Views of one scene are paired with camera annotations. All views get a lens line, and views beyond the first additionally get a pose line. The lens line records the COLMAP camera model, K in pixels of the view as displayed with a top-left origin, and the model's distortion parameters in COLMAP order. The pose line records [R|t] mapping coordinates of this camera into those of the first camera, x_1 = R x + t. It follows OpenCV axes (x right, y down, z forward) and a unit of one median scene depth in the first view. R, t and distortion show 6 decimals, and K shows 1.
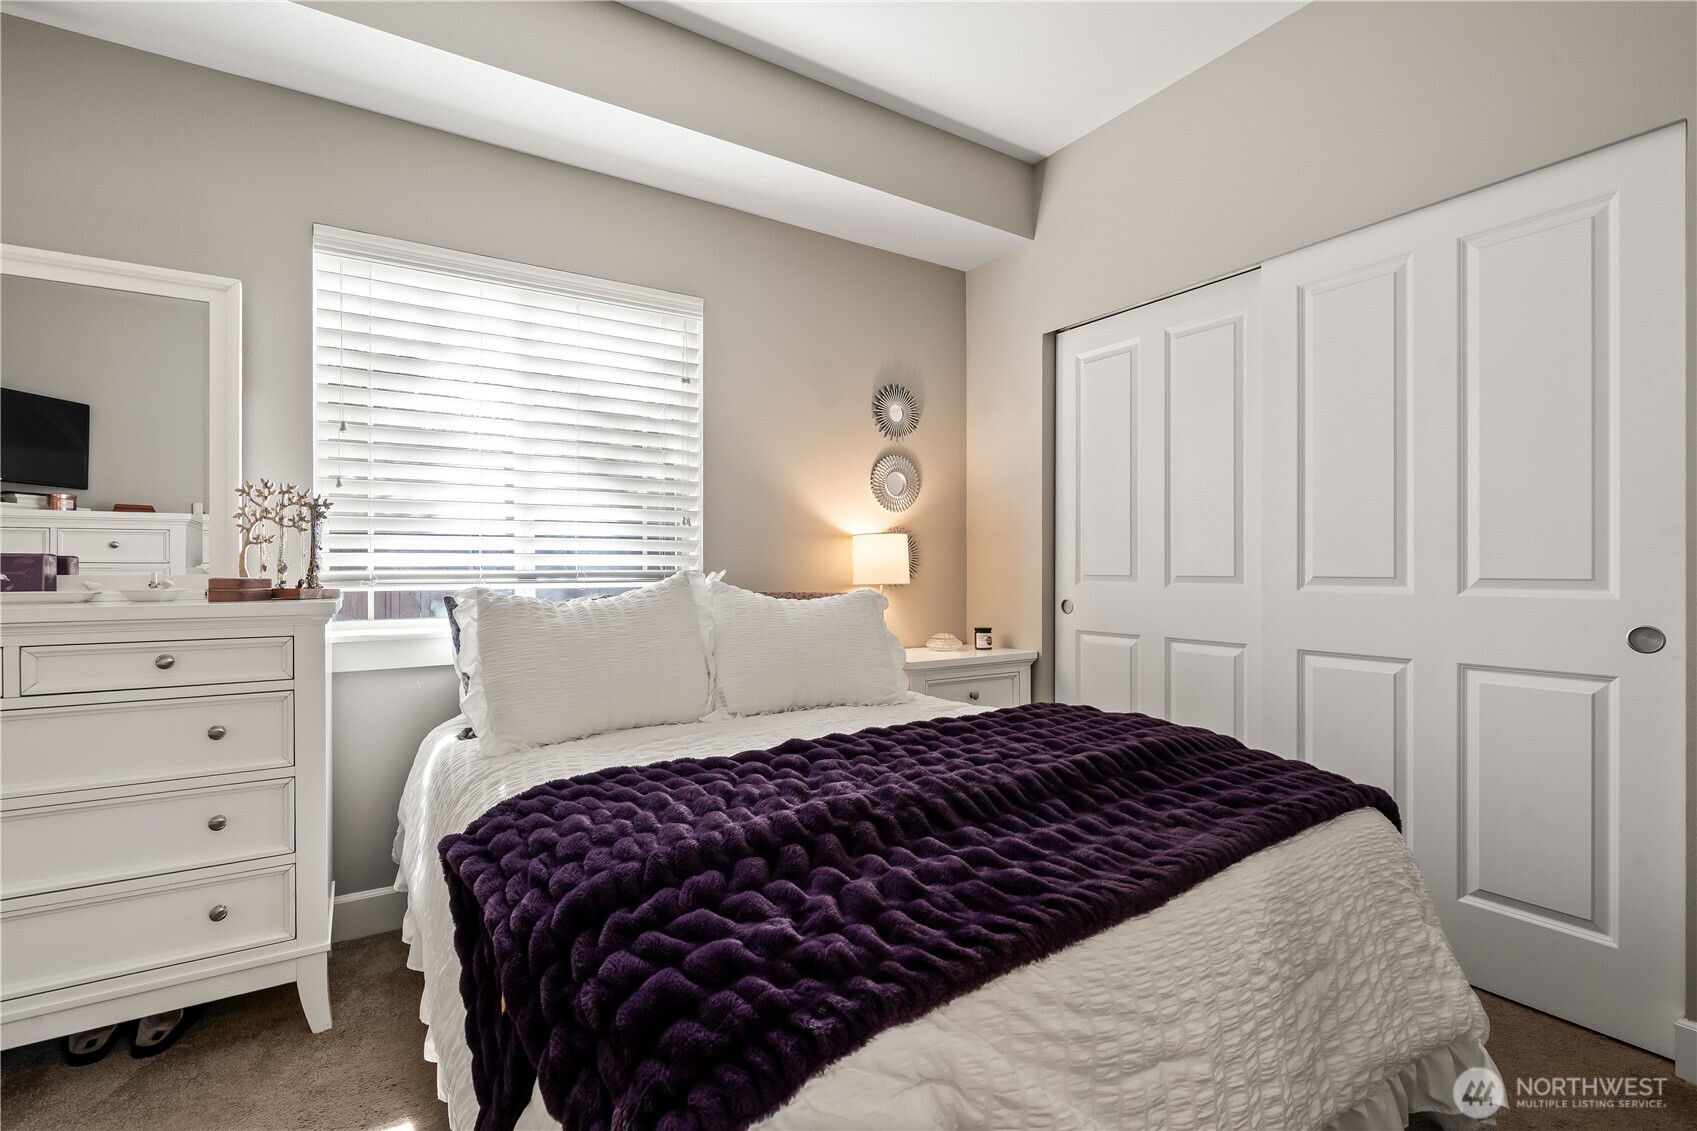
lens RADIAL K [[762.3, 0, 852.3], [0, 762.3, 575.4], [0, 0, 1]] dist [-0.001238, 0.000497]
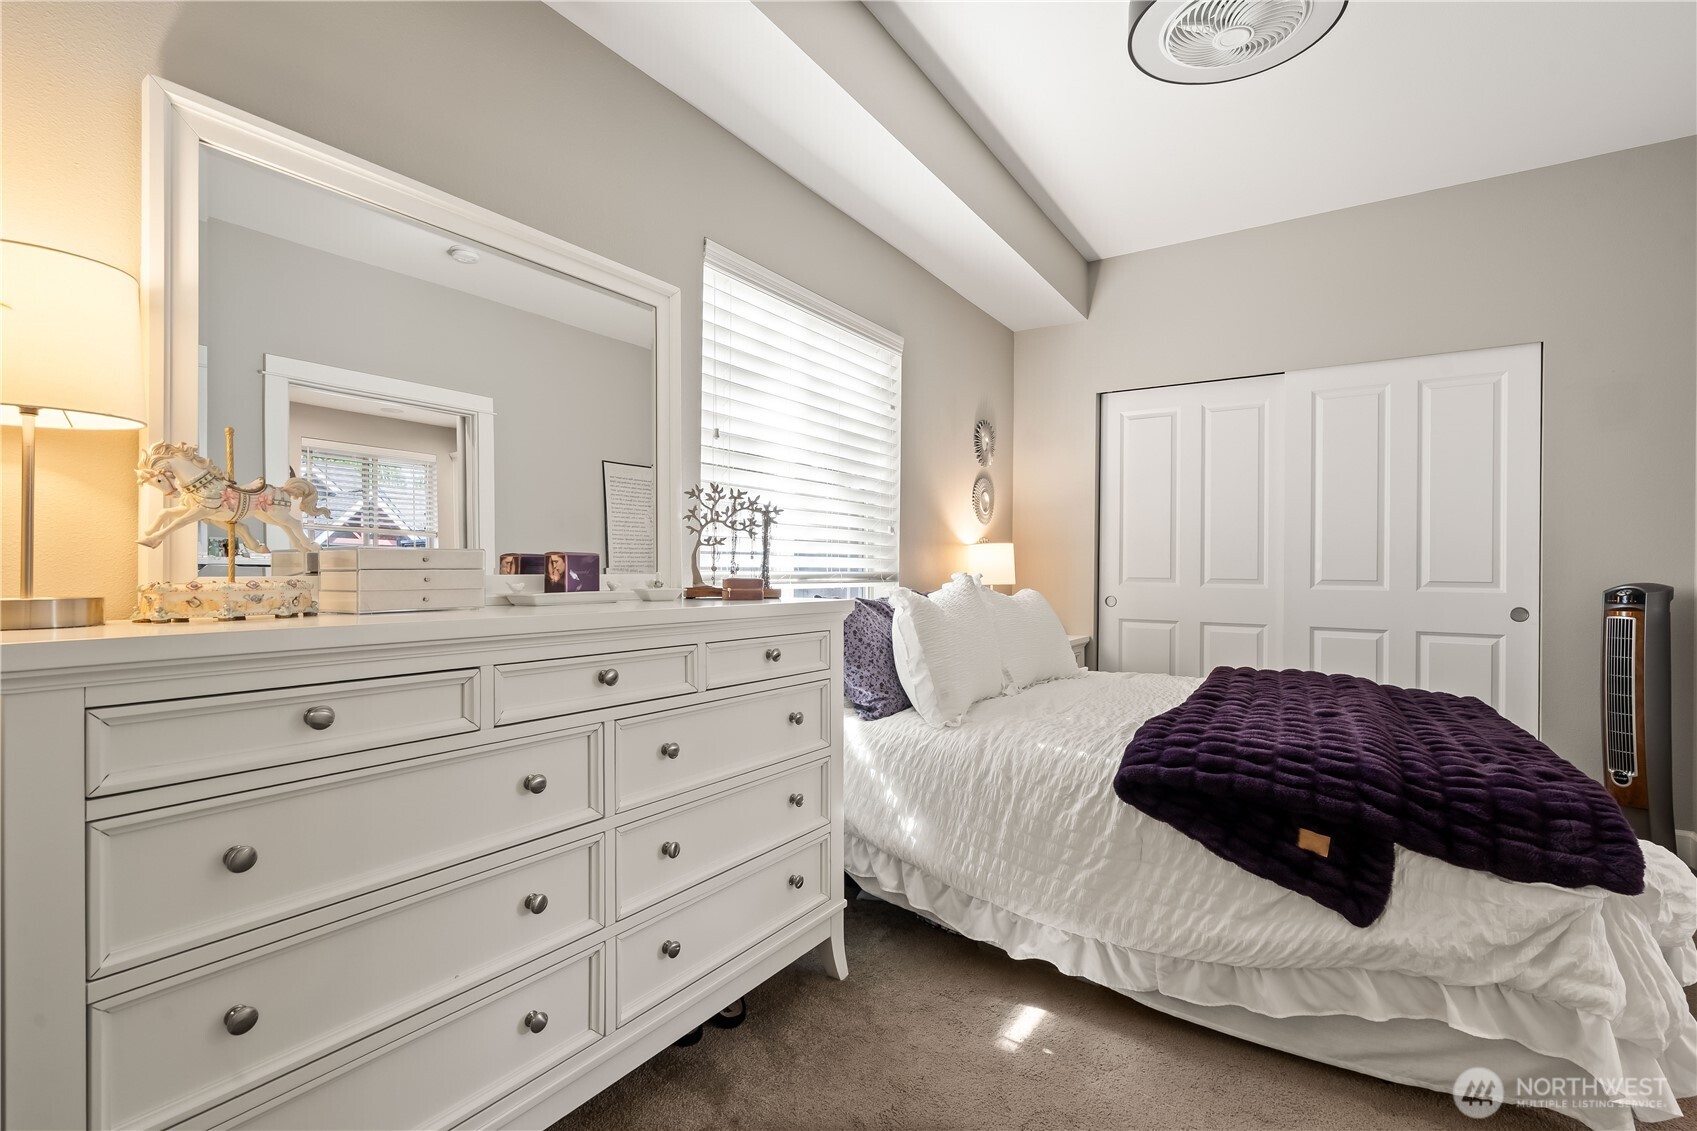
lens RADIAL K [[762.3, 0, 847.4], [0, 762.3, 572.5], [0, 0, 1]] dist [-0.001238, 0.000497]
pose [[0.914684, 0.006956, 0.404110, -1.028024], [-0.005584, 0.999974, -0.004574, -0.000511], [-0.404131, 0.001928, 0.914699, -0.035441]]
